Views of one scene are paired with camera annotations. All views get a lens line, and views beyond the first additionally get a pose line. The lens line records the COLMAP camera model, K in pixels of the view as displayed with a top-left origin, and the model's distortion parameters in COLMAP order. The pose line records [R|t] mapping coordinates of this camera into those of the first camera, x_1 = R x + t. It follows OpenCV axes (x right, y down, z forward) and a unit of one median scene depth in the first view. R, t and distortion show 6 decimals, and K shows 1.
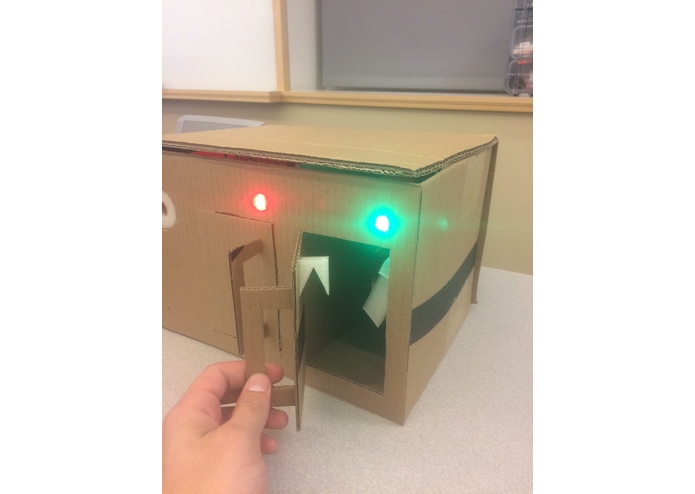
lens RADIAL K [[428.2, 0, 347.5], [0, 428.2, 247.0], [0, 0, 1]] dist [0.084322, -0.111647]
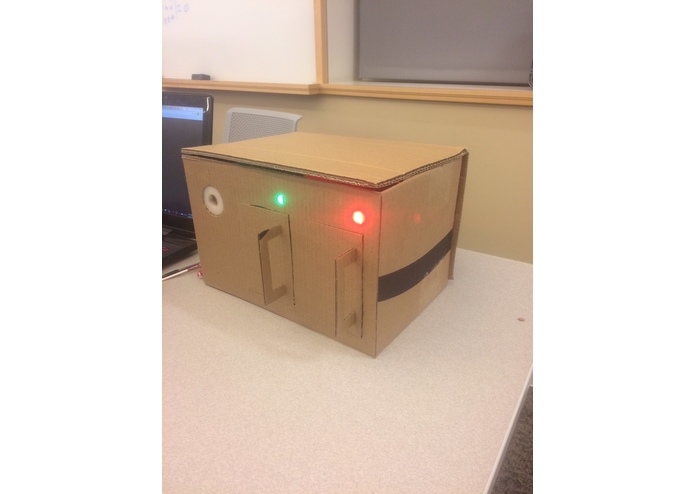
lens RADIAL K [[428.2, 0, 347.5], [0, 428.2, 247.0], [0, 0, 1]] dist [0.084322, -0.111647]
pose [[0.994895, 0.032234, -0.095630, 0.156263], [-0.028292, 0.998704, 0.042296, -0.012155], [0.096869, -0.039374, 0.994518, -0.393500]]
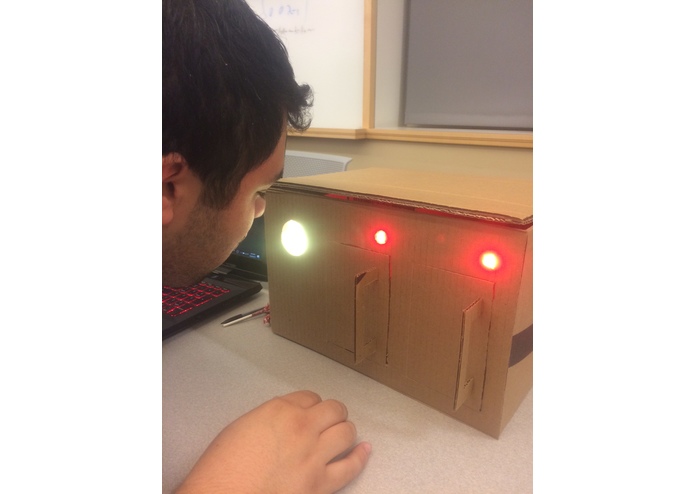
lens RADIAL K [[428.2, 0, 347.5], [0, 428.2, 247.0], [0, 0, 1]] dist [0.084322, -0.111647]
pose [[0.987044, 0.048533, -0.152931, -0.106177], [-0.058410, 0.996442, -0.060766, 0.002409], [0.149437, 0.068912, 0.986367, -0.207883]]
